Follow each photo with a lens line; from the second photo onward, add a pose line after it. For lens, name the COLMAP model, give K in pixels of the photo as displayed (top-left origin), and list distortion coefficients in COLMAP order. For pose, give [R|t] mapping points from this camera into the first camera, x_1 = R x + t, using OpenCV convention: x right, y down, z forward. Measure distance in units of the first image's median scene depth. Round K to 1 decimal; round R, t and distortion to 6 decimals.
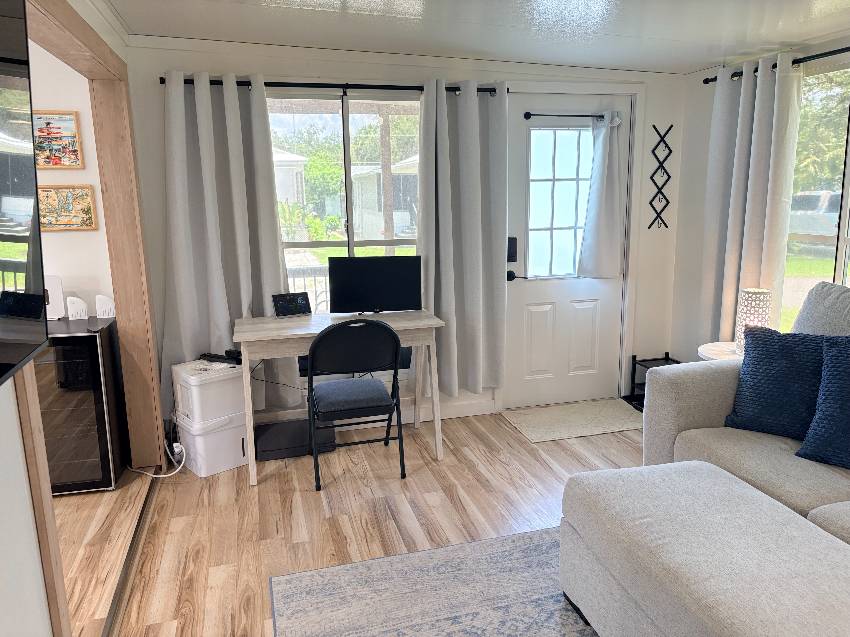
lens RADIAL K [[643.9, 0, 423.6], [0, 643.9, 315.8], [0, 0, 1]] dist [0.030530, -0.039871]
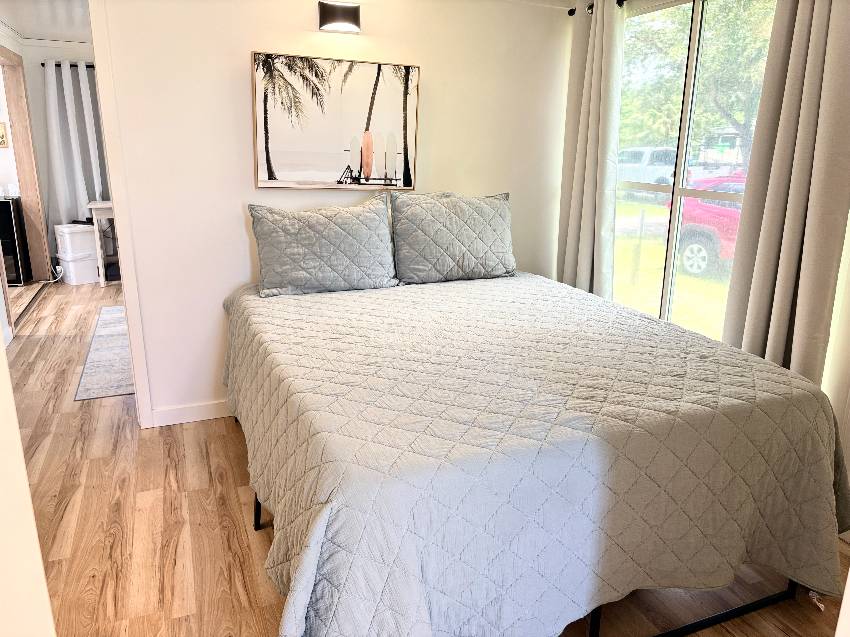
lens RADIAL K [[643.9, 0, 430.1], [0, 643.9, 320.0], [0, 0, 1]] dist [0.030530, -0.039871]
pose [[0.994677, 0.001448, 0.103028, 0.477569], [-0.009801, 0.996698, 0.080609, 0.187812], [-0.102571, -0.081190, 0.991407, -0.940359]]
